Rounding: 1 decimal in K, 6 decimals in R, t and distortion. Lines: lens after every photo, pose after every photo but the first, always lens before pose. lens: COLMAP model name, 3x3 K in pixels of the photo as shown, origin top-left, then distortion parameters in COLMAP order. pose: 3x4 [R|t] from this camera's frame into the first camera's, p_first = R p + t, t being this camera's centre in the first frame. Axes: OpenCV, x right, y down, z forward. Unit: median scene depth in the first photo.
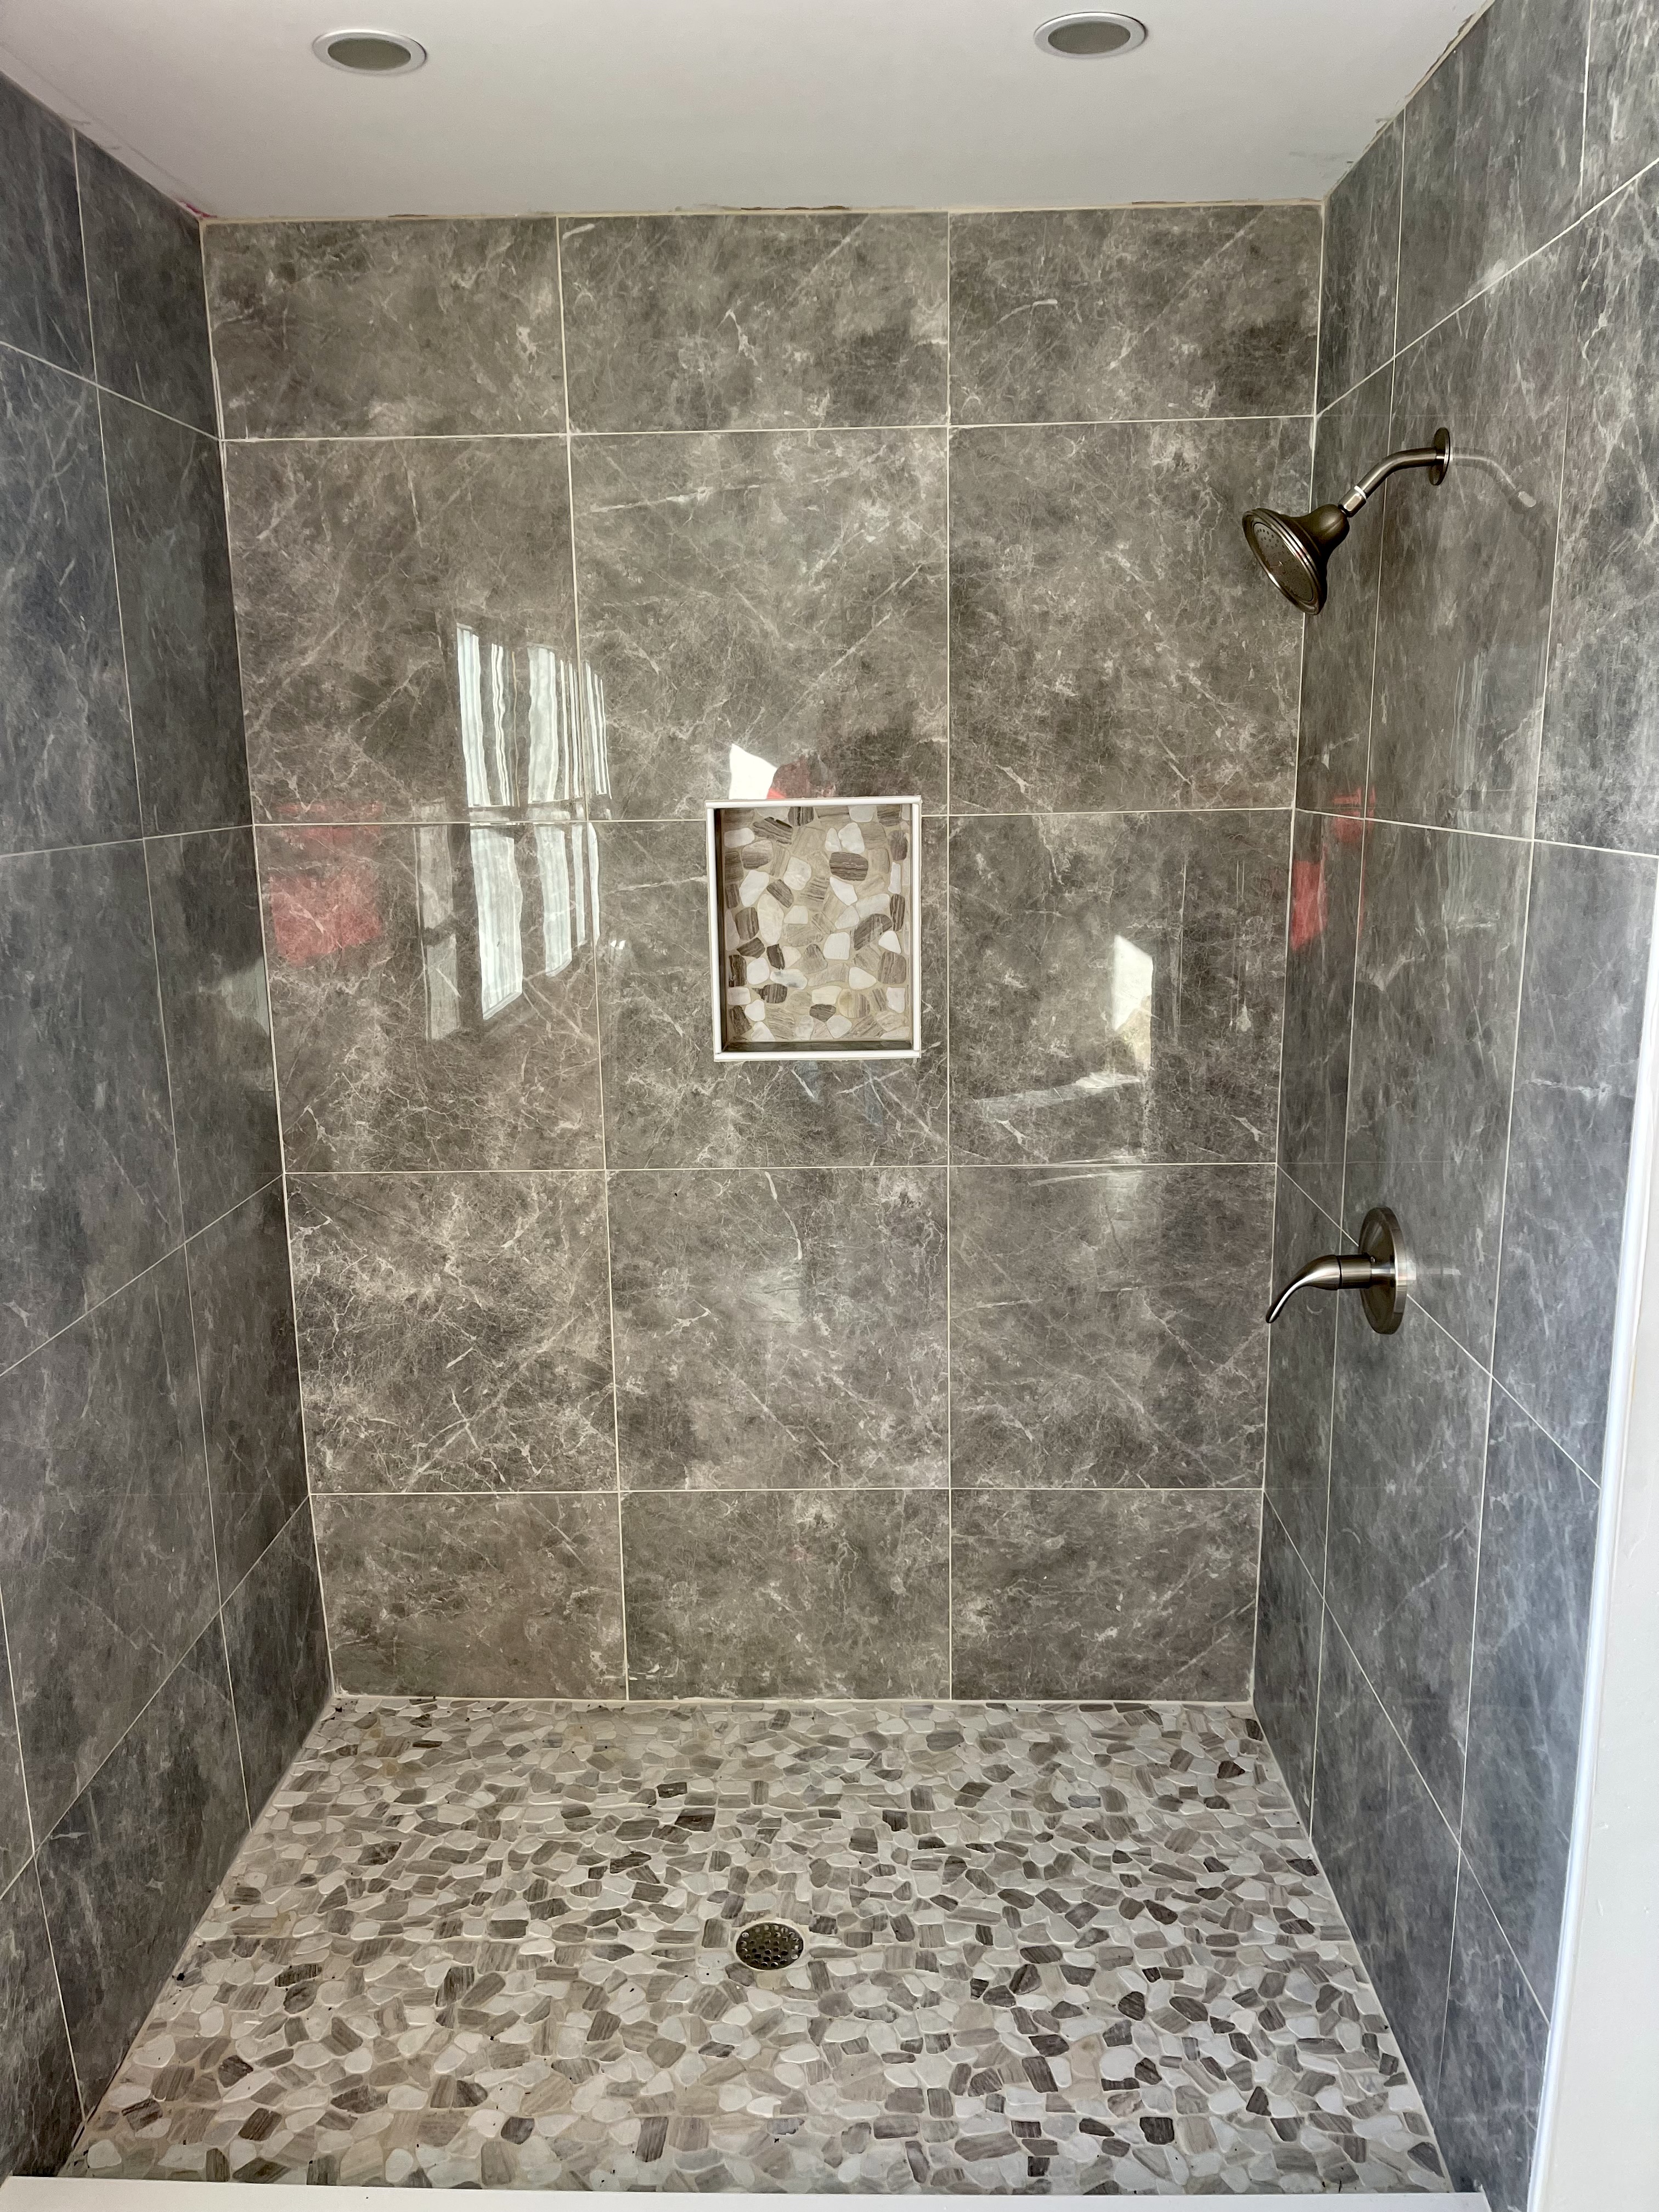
lens RADIAL K [[1673.3, 0, 896.0], [0, 1673.3, 1136.5], [0, 0, 1]] dist [0.076230, -0.101449]
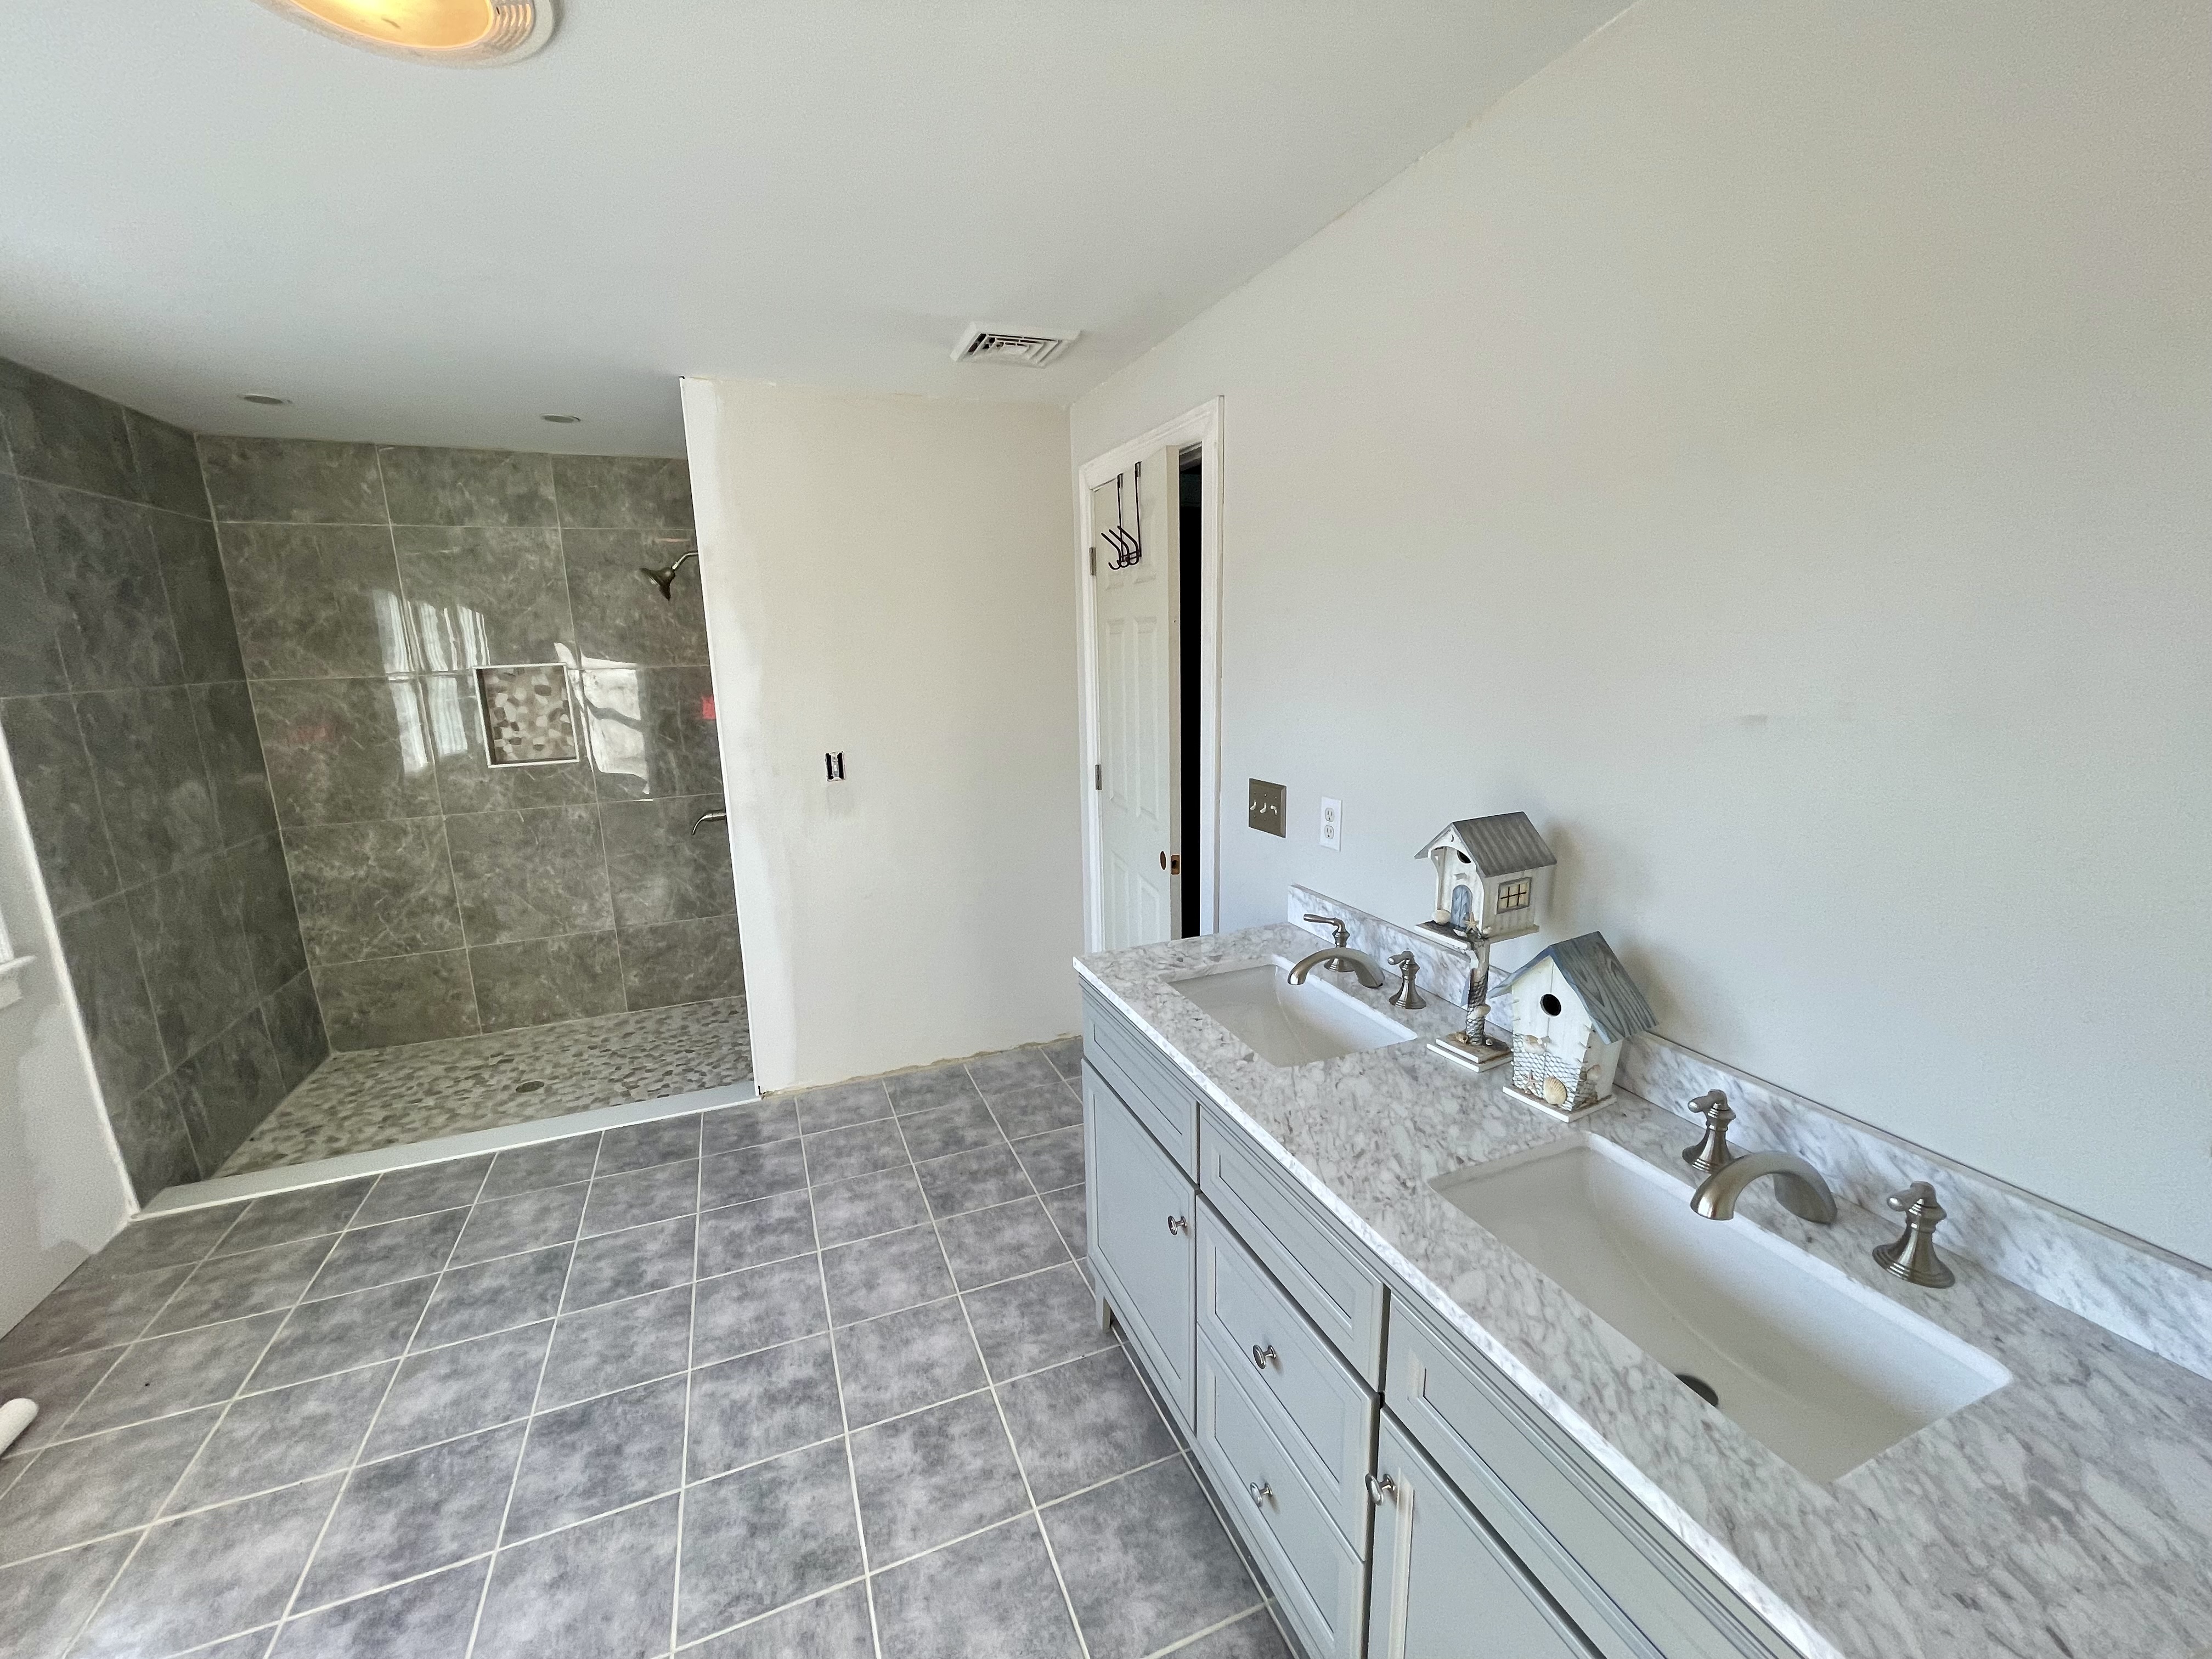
lens RADIAL K [[890.3, 0, 1125.5], [0, 890.3, 840.9], [0, 0, 1]] dist [-0.002316, 0.001071]
pose [[0.925959, -0.086308, 0.367630, 0.300074], [0.090187, 0.995903, 0.006650, 0.152287], [-0.366698, 0.026998, 0.929948, -0.644884]]
